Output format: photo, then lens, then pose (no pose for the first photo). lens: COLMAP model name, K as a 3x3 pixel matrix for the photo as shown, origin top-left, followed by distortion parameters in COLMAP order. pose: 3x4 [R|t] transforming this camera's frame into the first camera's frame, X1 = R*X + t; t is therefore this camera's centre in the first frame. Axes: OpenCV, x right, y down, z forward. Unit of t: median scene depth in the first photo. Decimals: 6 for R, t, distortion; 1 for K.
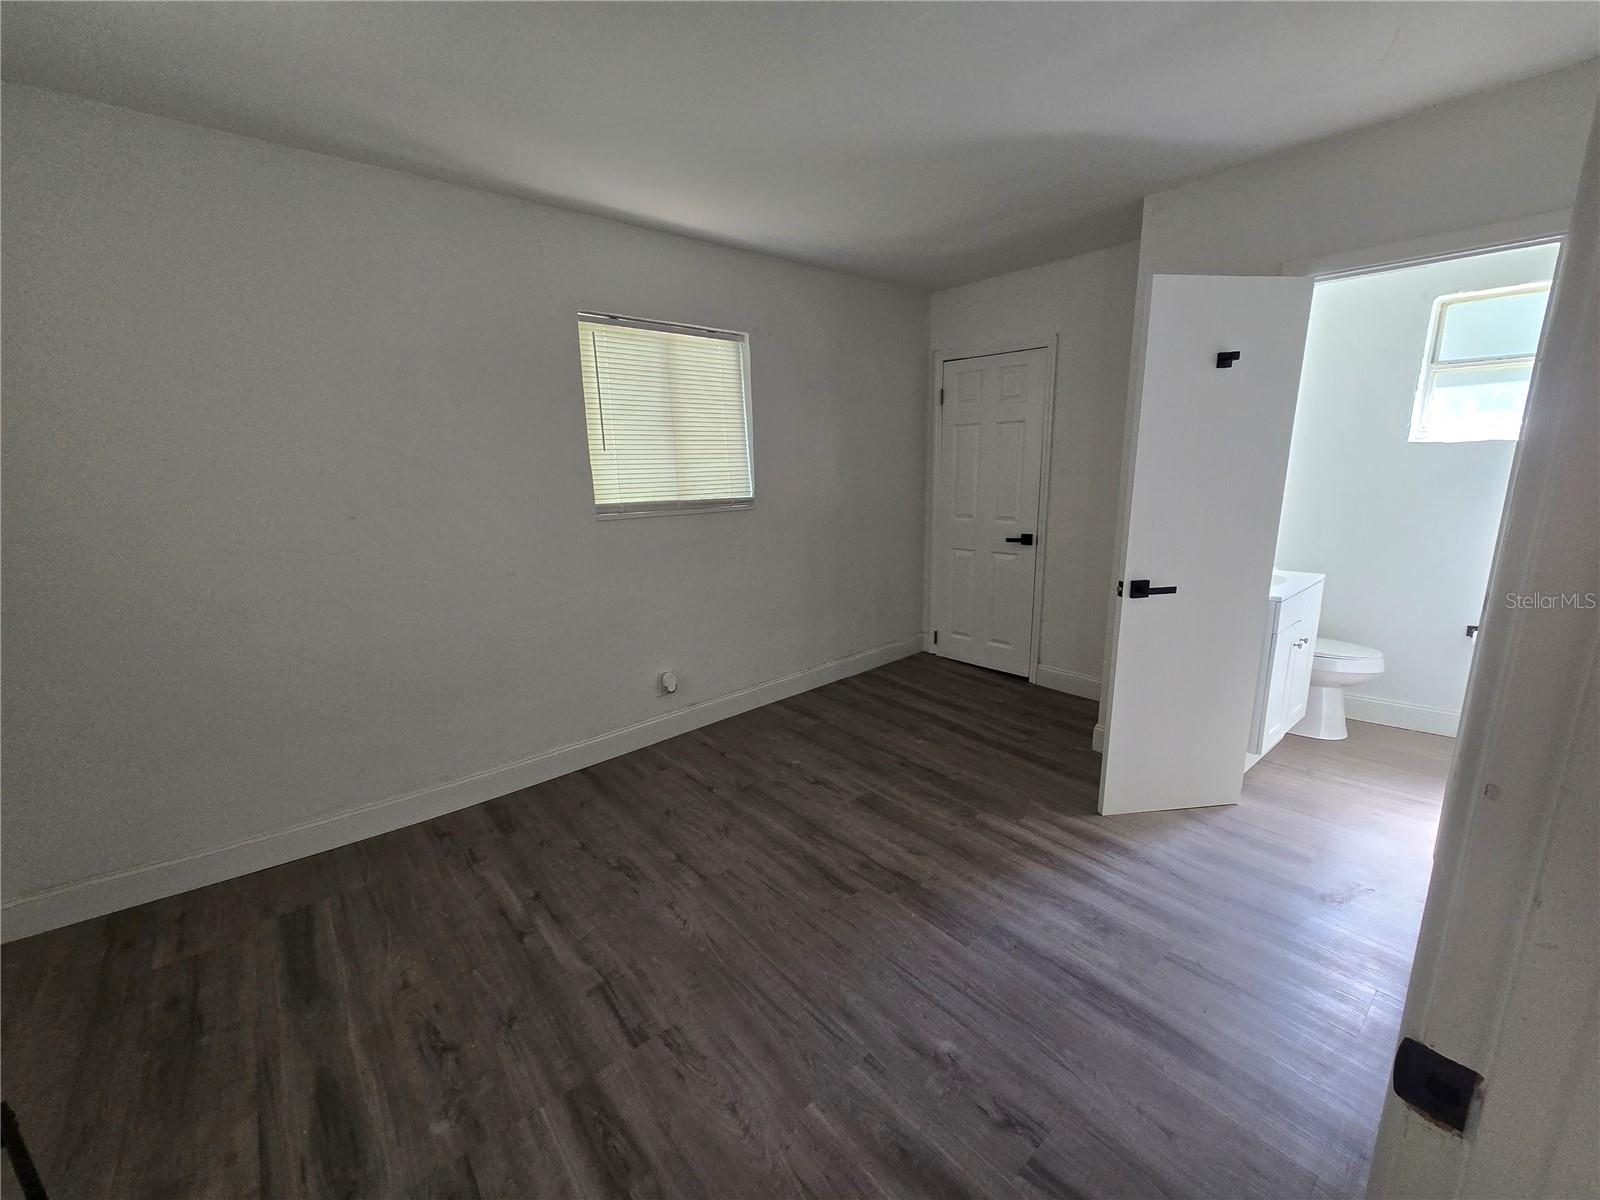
lens RADIAL K [[652.4, 0, 792.3], [0, 652.4, 593.4], [0, 0, 1]] dist [-0.000333, -0.000031]
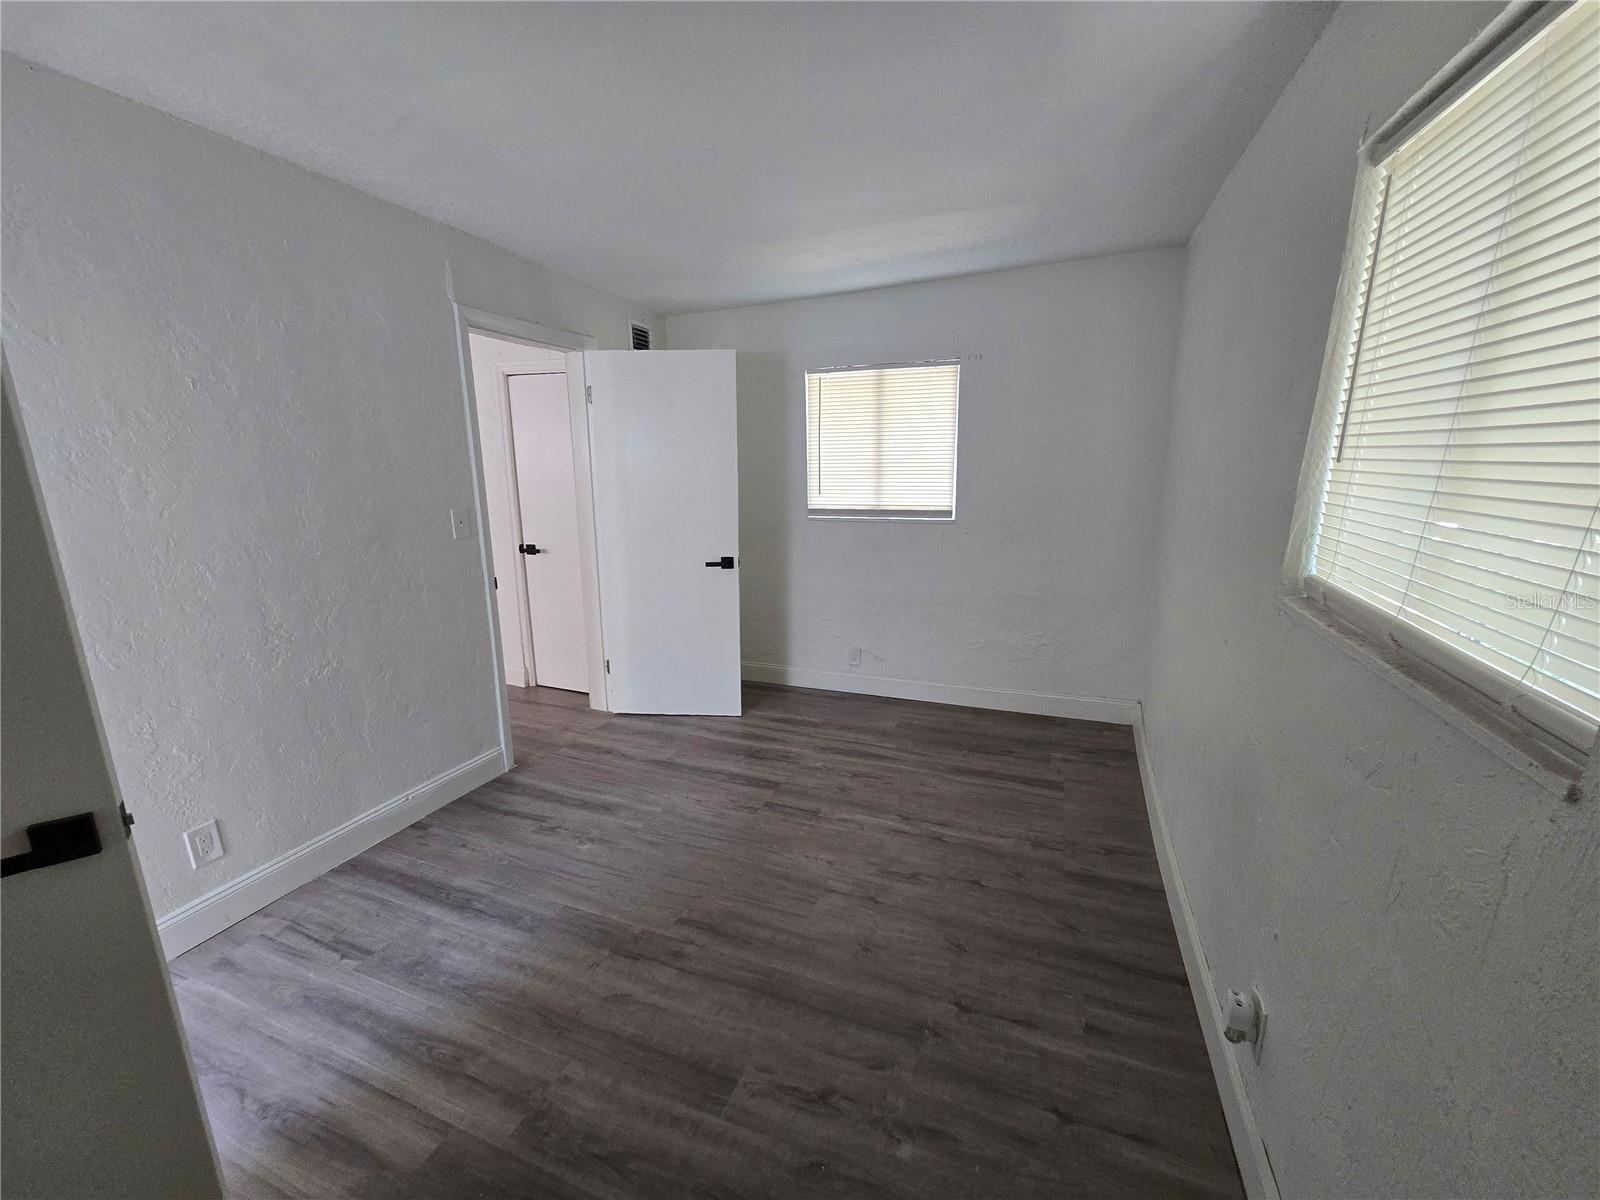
lens RADIAL K [[652.4, 0, 796.5], [0, 652.4, 596.6], [0, 0, 1]] dist [-0.000333, -0.000031]
pose [[-0.872703, 0.125132, -0.471944, 0.327513], [-0.080237, 0.916704, 0.391428, -0.369476], [0.481613, 0.379468, -0.789970, 1.609273]]
